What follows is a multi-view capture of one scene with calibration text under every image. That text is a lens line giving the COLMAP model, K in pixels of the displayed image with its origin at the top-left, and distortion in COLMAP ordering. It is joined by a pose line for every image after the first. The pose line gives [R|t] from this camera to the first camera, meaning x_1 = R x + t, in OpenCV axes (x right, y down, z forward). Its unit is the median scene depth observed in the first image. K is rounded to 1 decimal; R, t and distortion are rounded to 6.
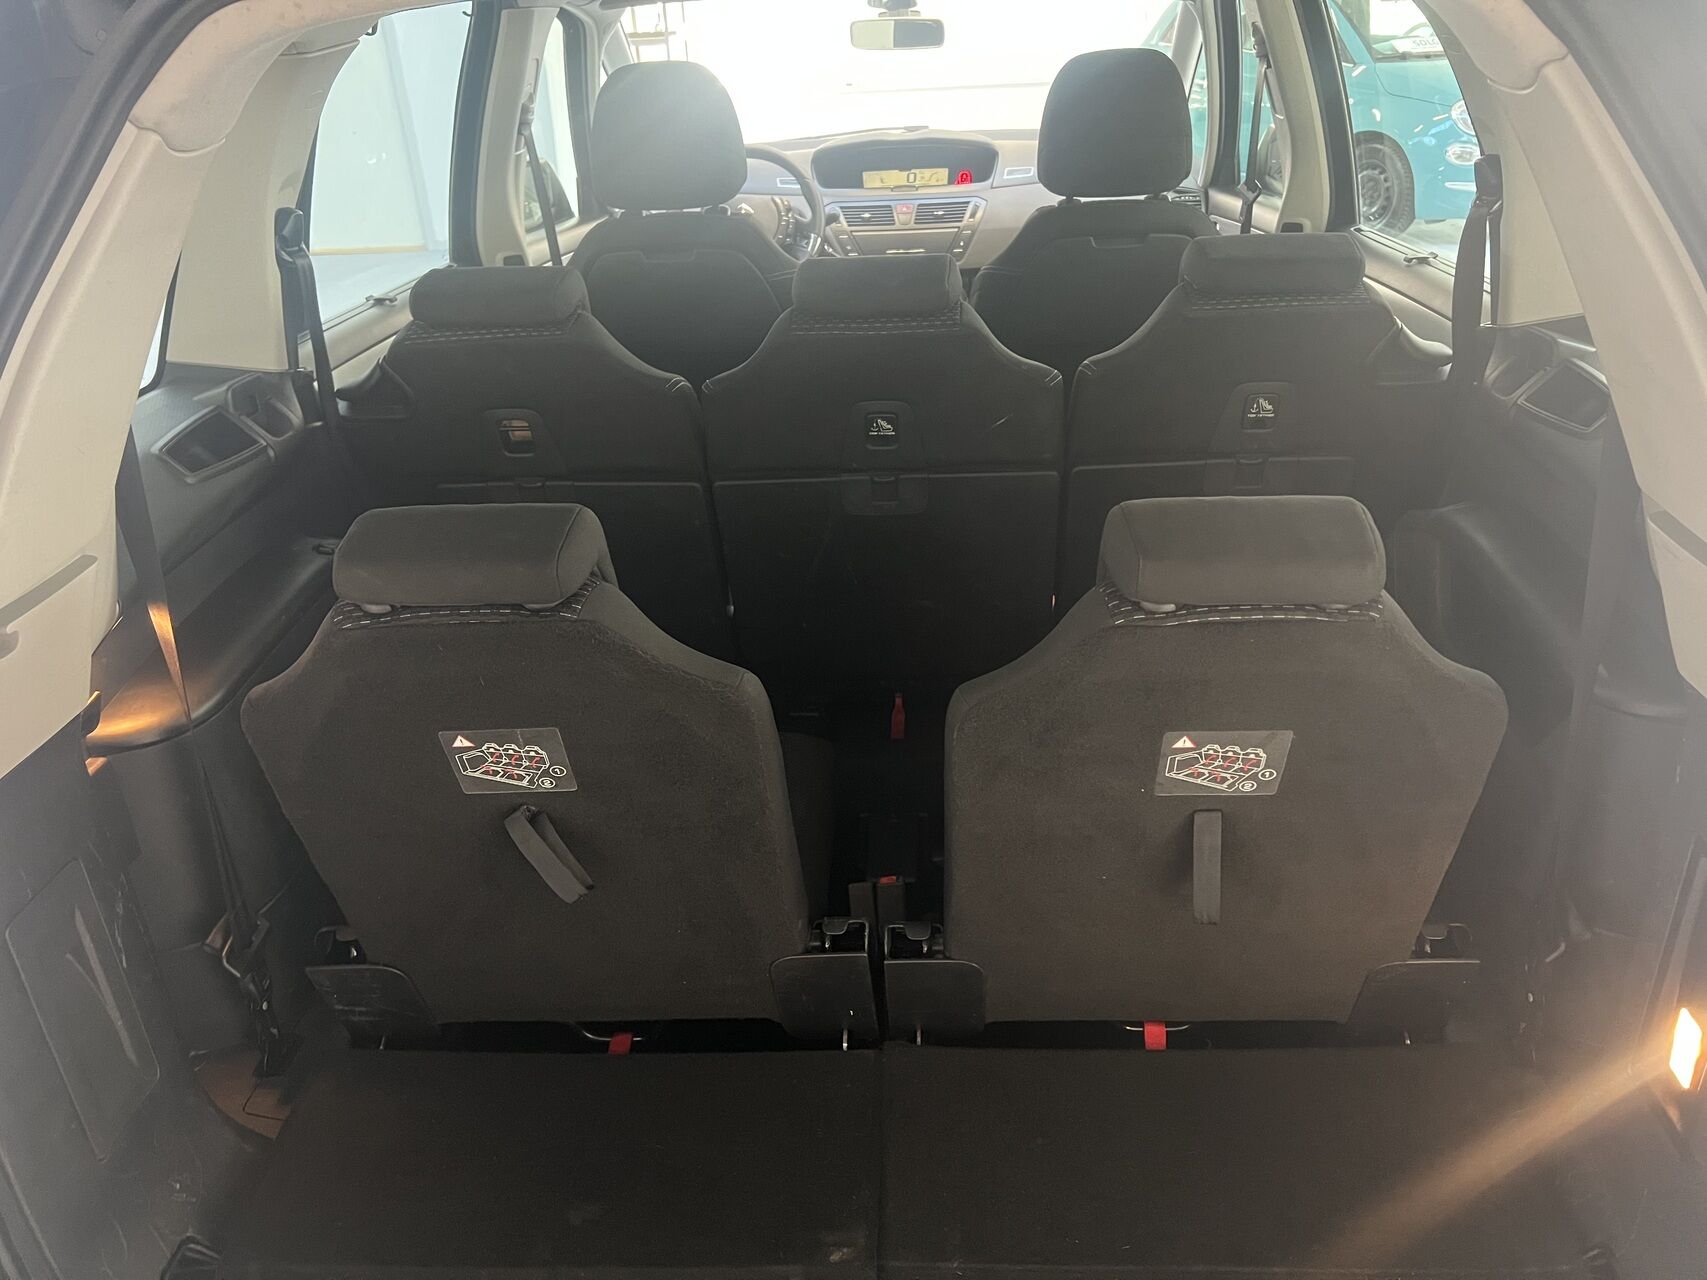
lens RADIAL K [[1284.2, 0, 853.5], [0, 1284.2, 640.0], [0, 0, 1]] dist [0.047346, -0.056490]
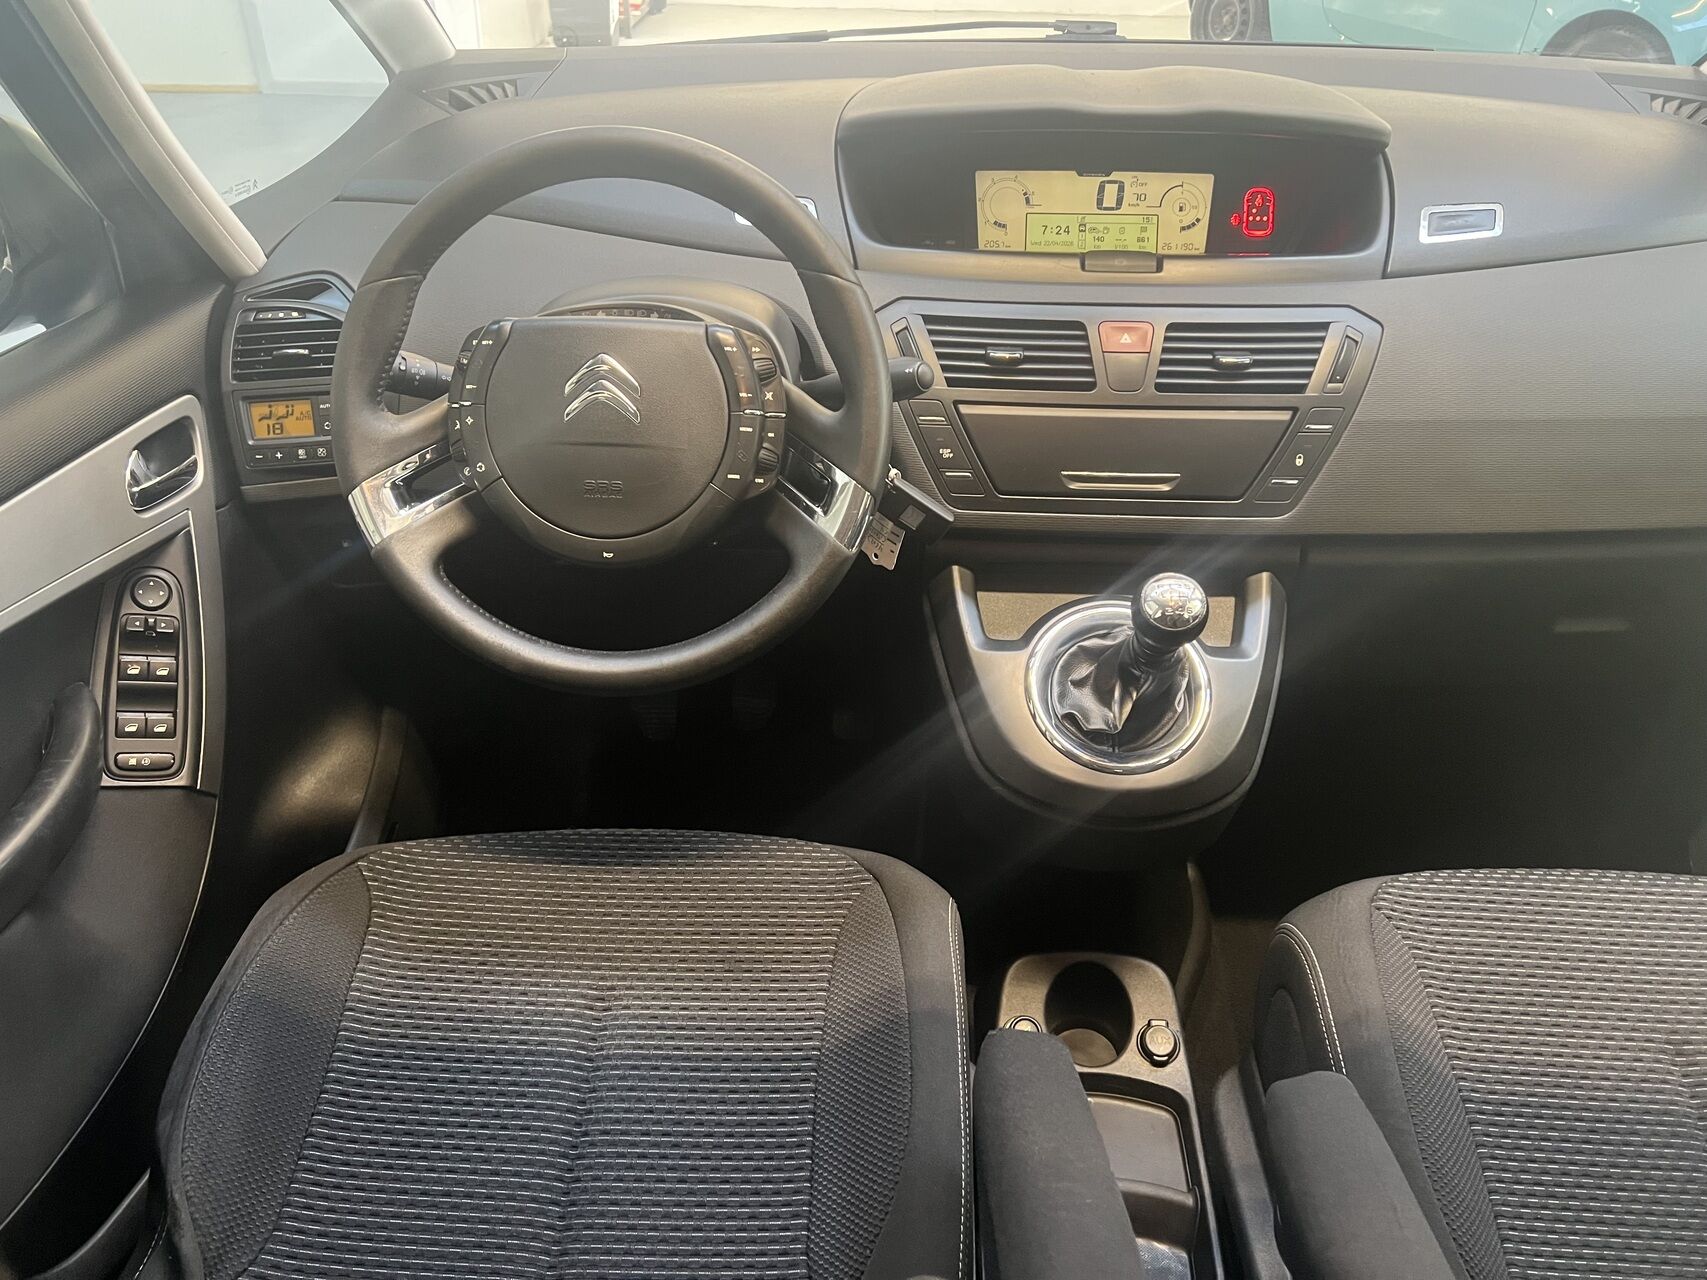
lens RADIAL K [[1260.5, 0, 853.5], [0, 1260.5, 640.0], [0, 0, 1]] dist [0.044554, -0.051497]
pose [[0.998671, 0.041422, 0.030656, -0.035139], [-0.045075, 0.990482, 0.130051, -0.297581], [-0.024977, -0.131260, 0.991033, 0.677896]]
